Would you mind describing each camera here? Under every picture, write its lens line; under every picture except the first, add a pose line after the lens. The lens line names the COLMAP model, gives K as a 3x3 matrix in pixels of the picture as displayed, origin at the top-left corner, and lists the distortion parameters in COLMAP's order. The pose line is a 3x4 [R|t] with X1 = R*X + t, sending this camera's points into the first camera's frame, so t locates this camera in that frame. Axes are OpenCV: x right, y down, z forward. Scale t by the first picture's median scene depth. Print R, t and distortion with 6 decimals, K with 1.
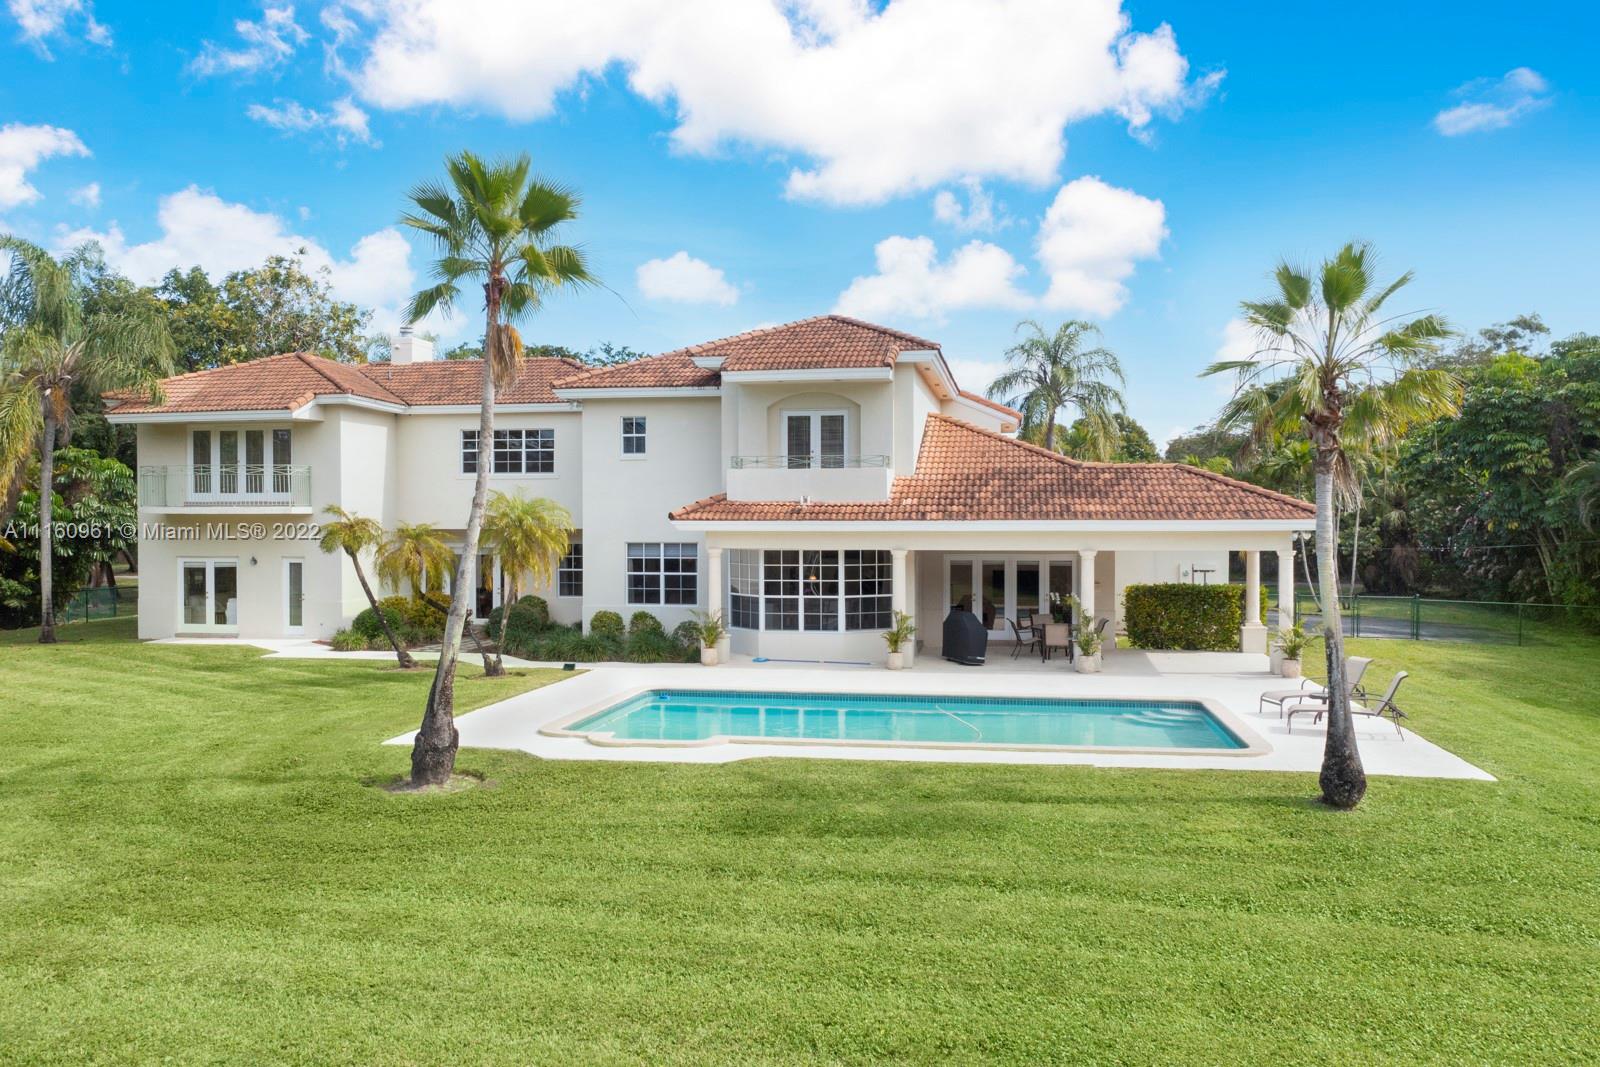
lens RADIAL K [[1257.2, 0, 822.1], [0, 1257.2, 532.6], [0, 0, 1]] dist [-0.039191, 0.000352]
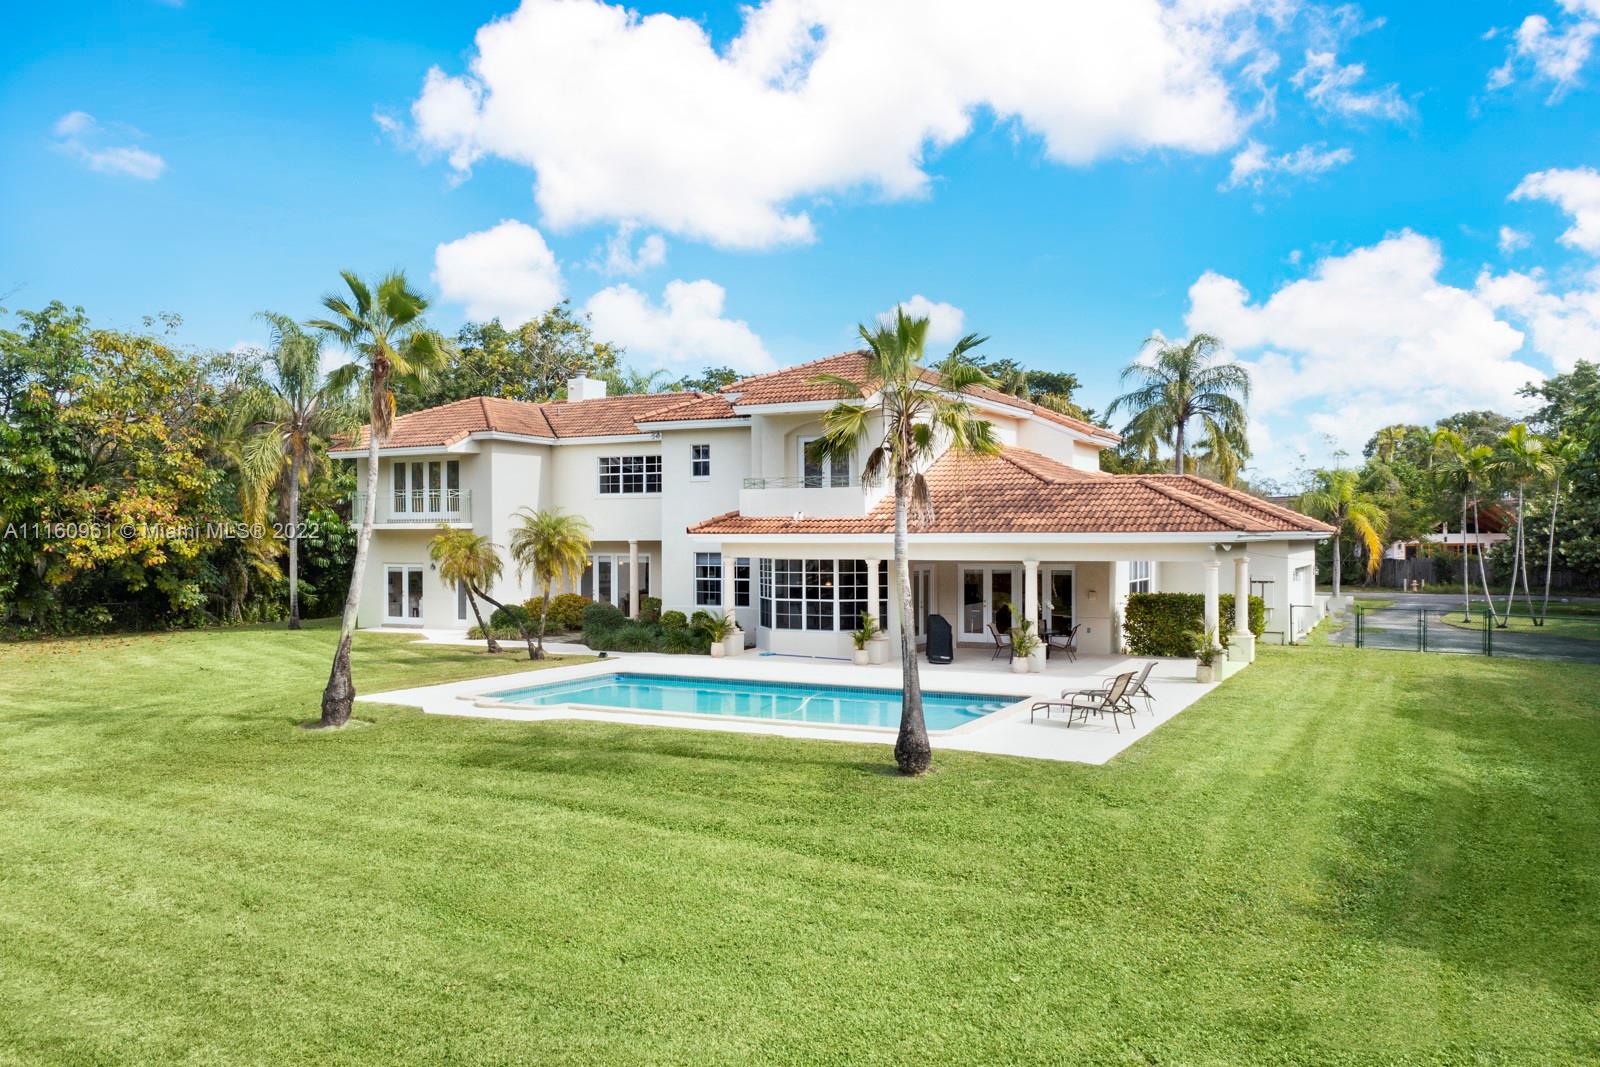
lens RADIAL K [[1257.2, 0, 822.1], [0, 1257.2, 532.6], [0, 0, 1]] dist [-0.039191, 0.000352]
pose [[0.953338, -0.002303, -0.301897, 0.327593], [-0.000249, 0.999965, -0.008414, -0.000765], [0.301905, 0.008097, 0.953304, -0.083176]]
